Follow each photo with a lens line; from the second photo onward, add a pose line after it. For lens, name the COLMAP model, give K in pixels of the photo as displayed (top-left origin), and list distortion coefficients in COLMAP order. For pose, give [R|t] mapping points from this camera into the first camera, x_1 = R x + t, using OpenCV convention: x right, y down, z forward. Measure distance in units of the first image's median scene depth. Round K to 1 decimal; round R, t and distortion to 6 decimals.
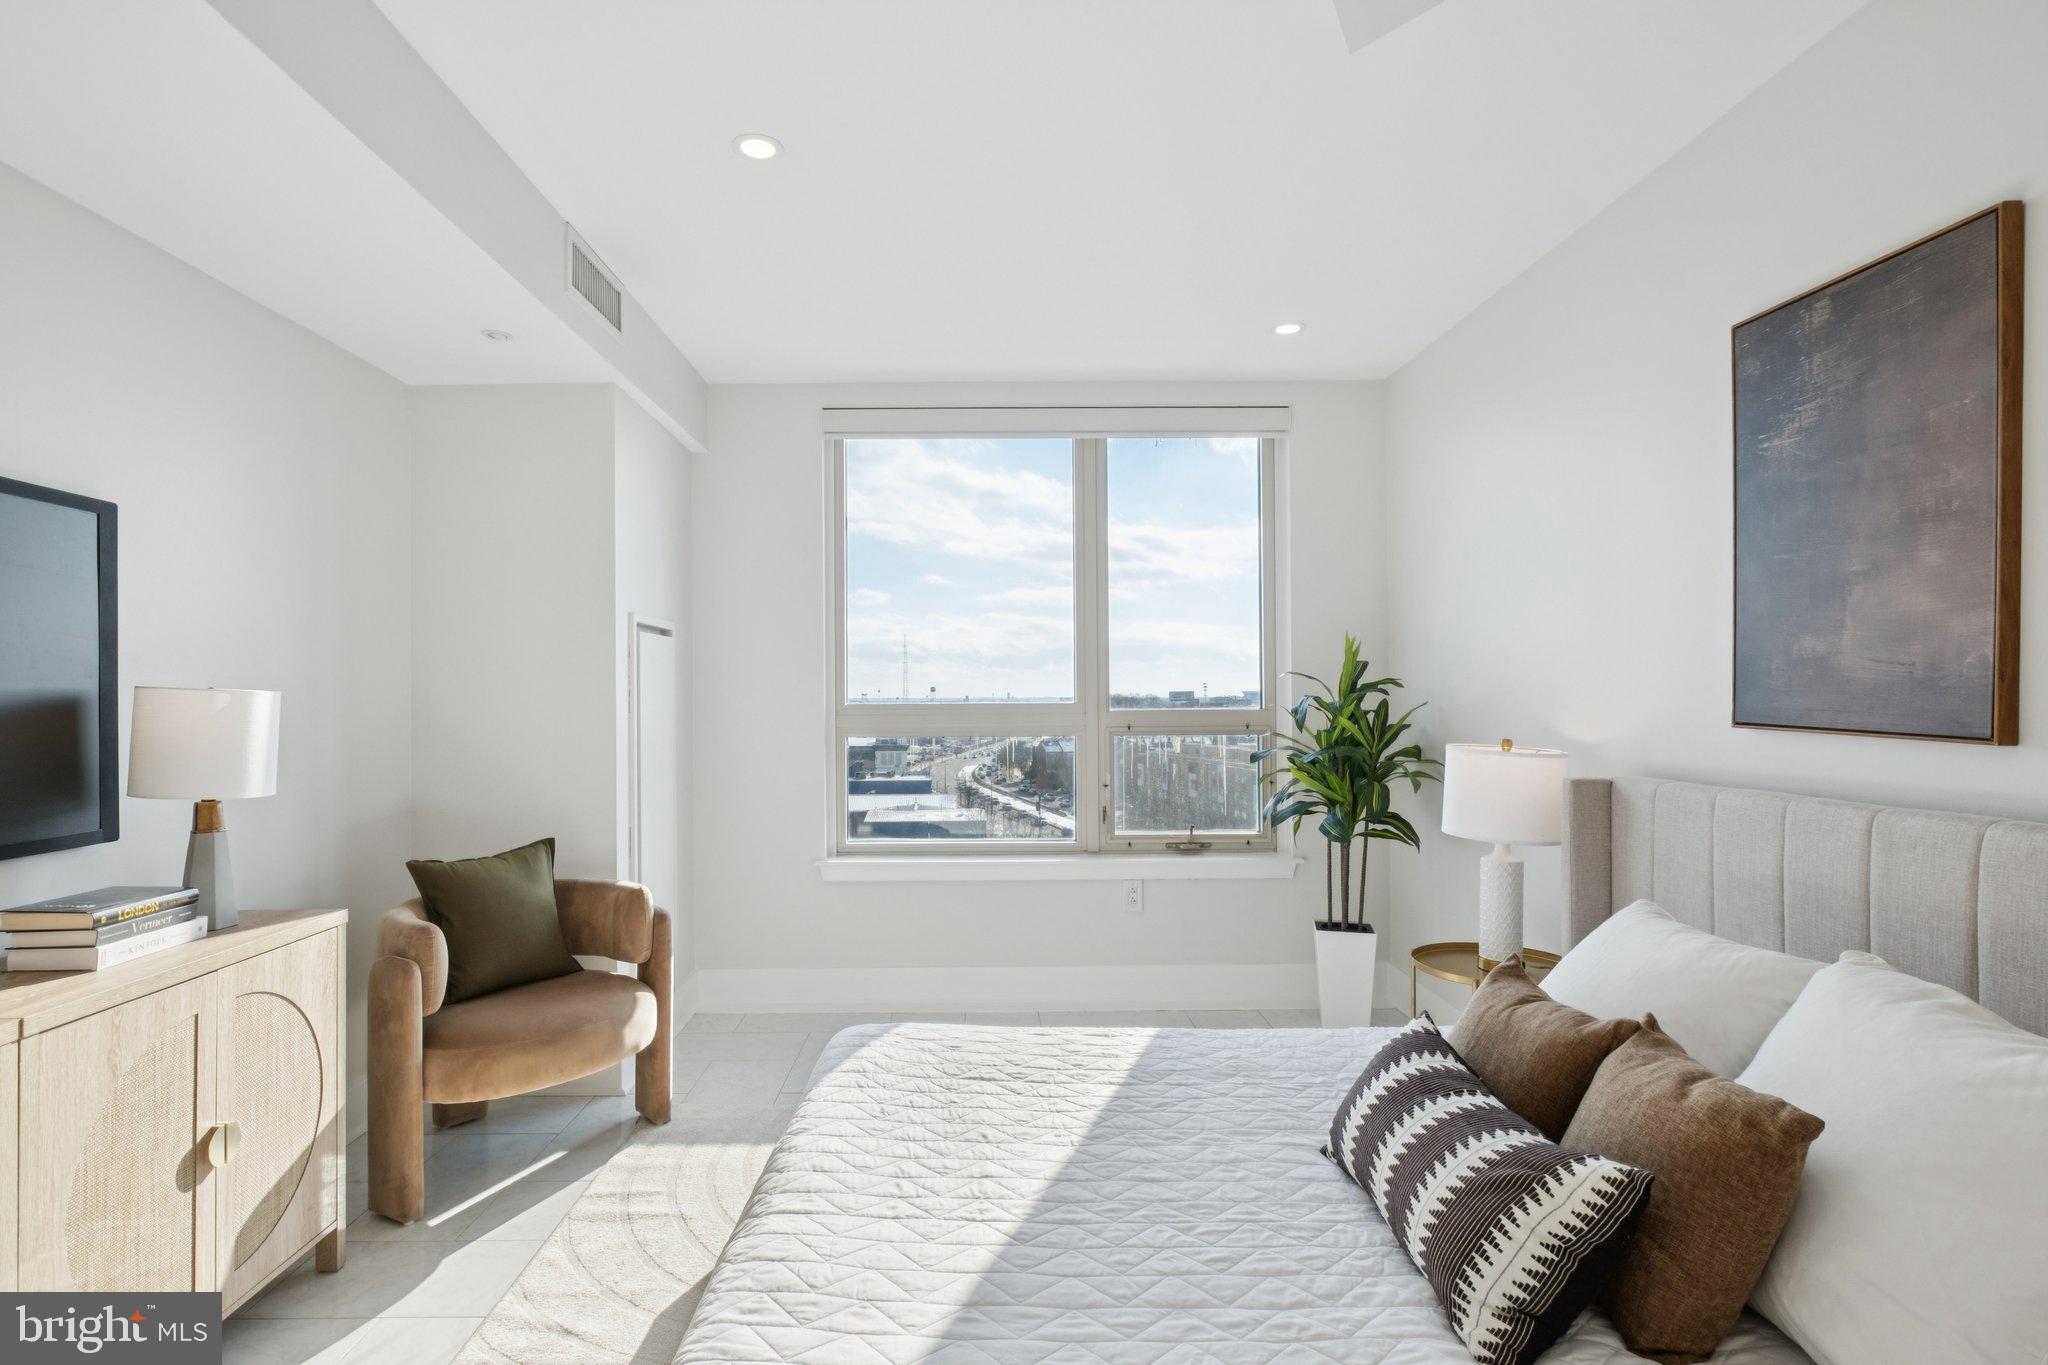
lens RADIAL K [[1024.9, 0, 980.2], [0, 1024.9, 683.1], [0, 0, 1]] dist [0.000812, 0.001050]
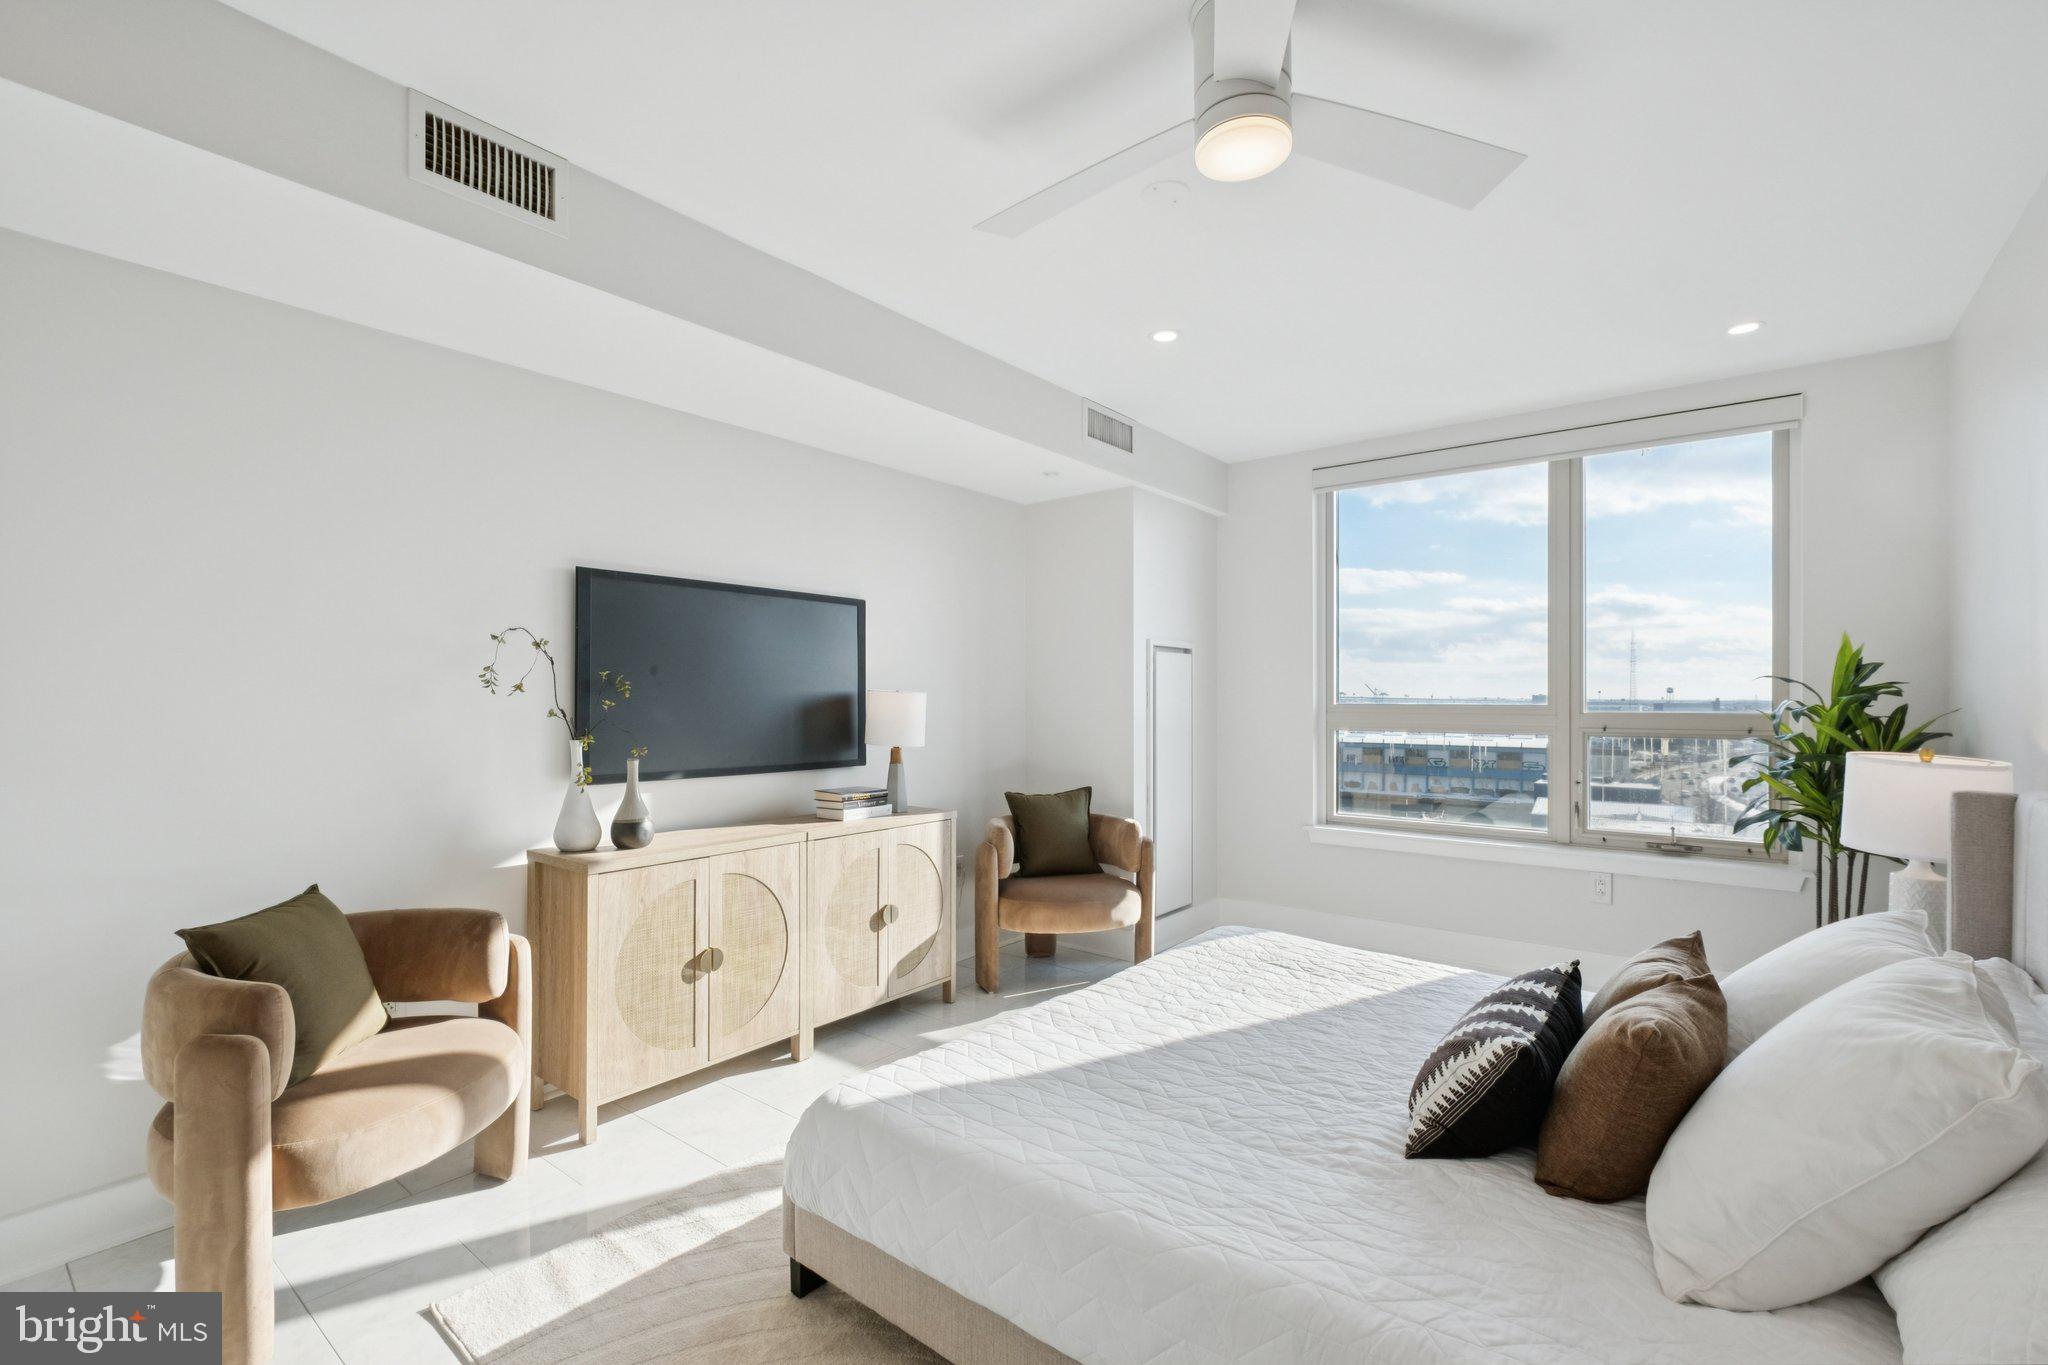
lens RADIAL K [[911.7, 0, 996.1], [0, 911.7, 690.6], [0, 0, 1]] dist [-0.001150, 0.000196]
pose [[0.771688, 0.002642, -0.635996, 0.391508], [0.002044, 0.999976, 0.006634, -0.005403], [0.635998, -0.006419, 0.771664, -0.179668]]
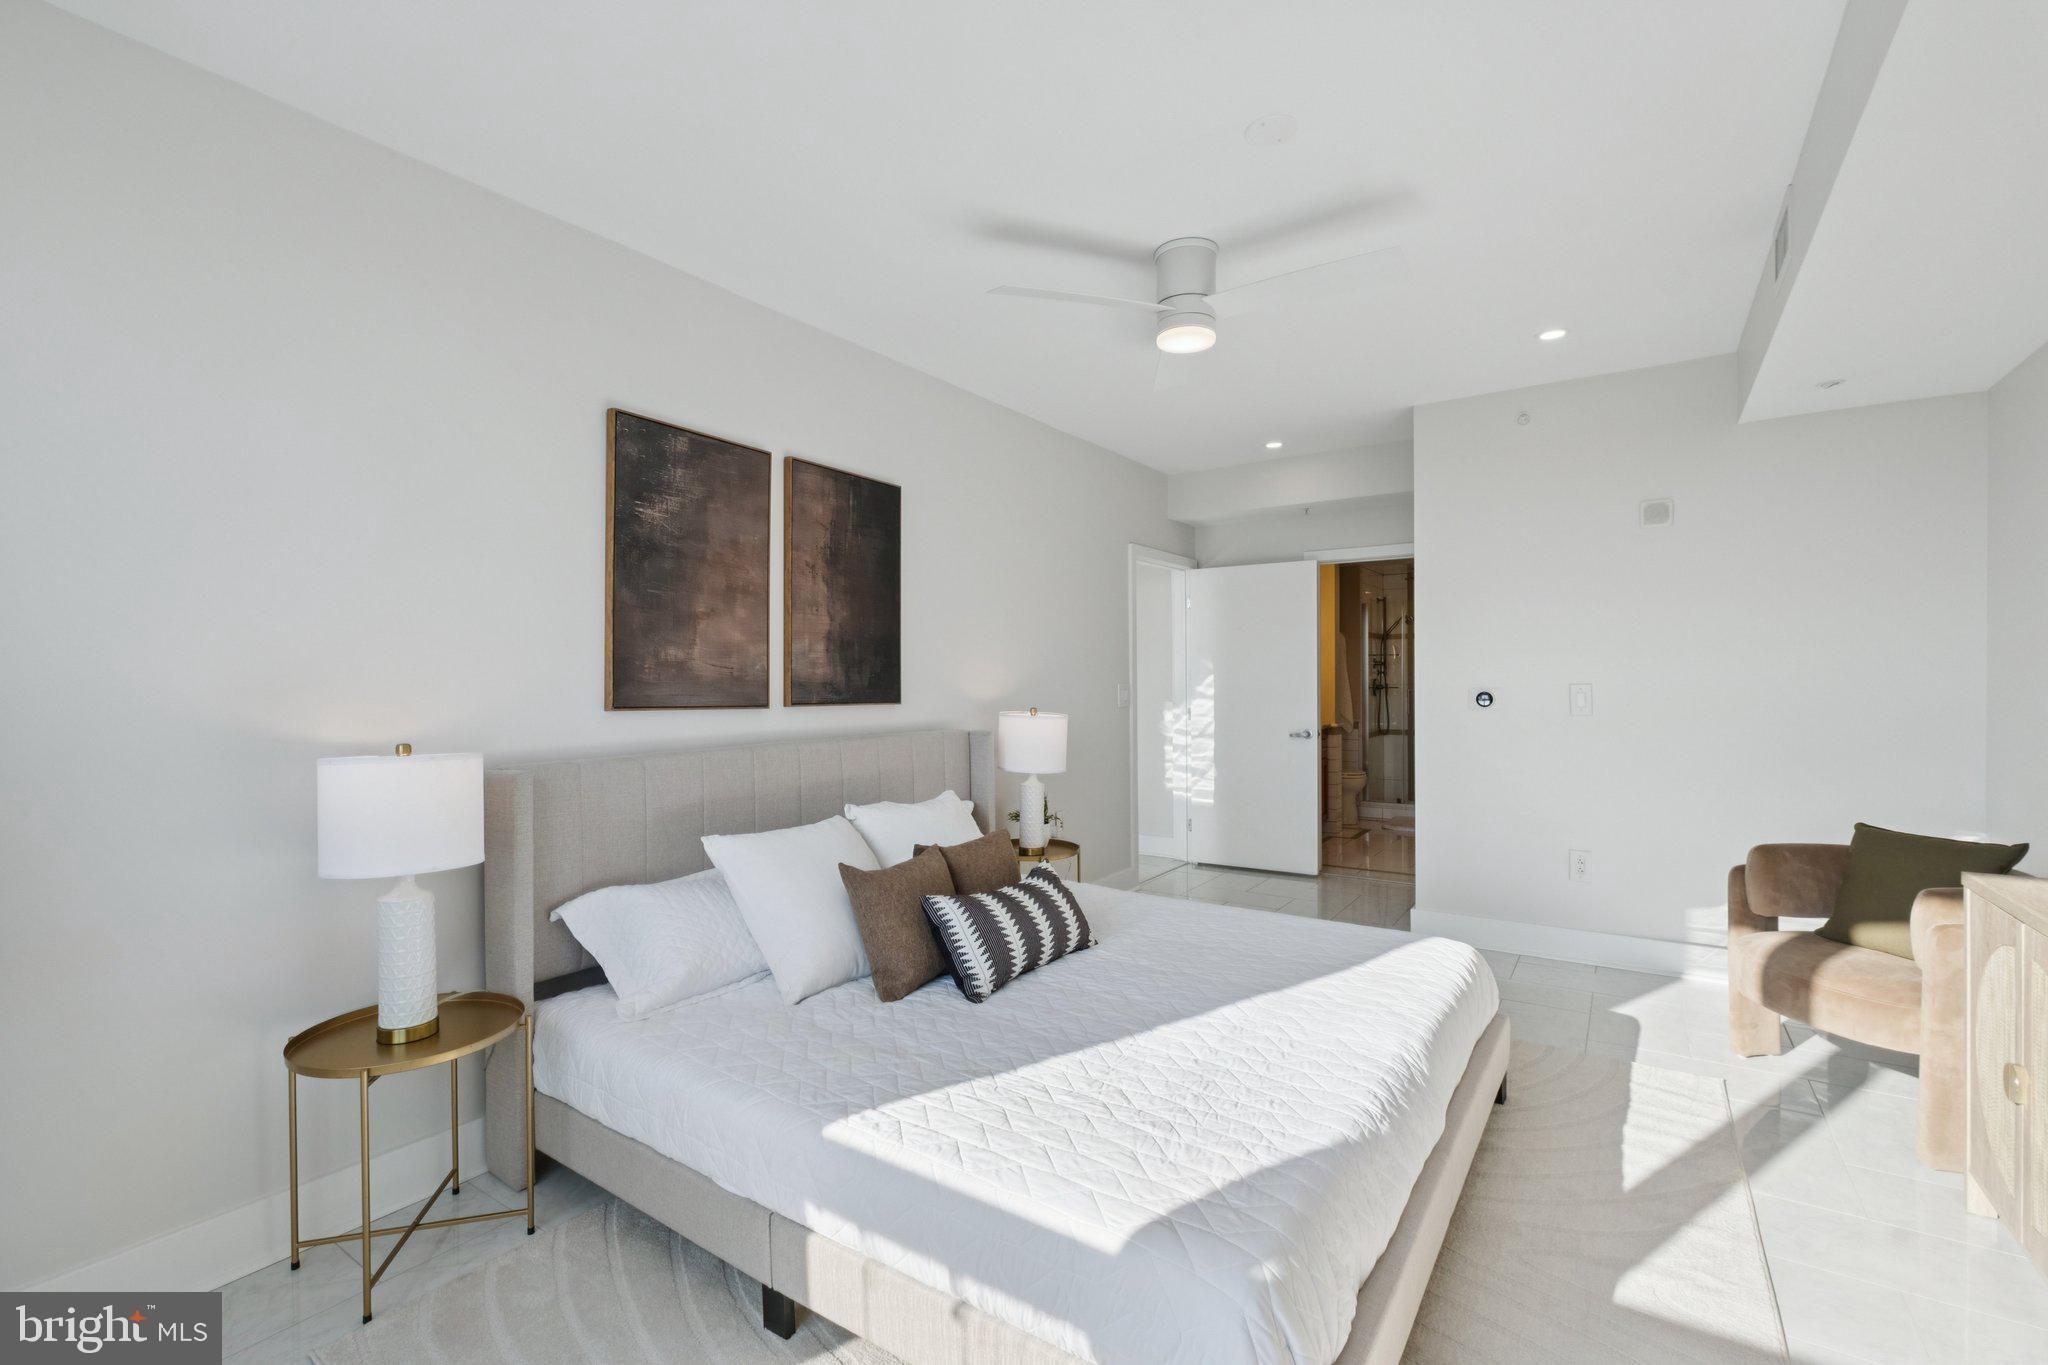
lens RADIAL K [[904.7, 0, 1018.3], [0, 904.7, 686.4], [0, 0, 1]] dist [0.012048, -0.000041]
pose [[-0.827606, 0.008582, 0.561244, -0.279457], [0.007114, 0.999963, -0.004801, 0.016734], [-0.561264, 0.000019, -0.827637, 1.327998]]
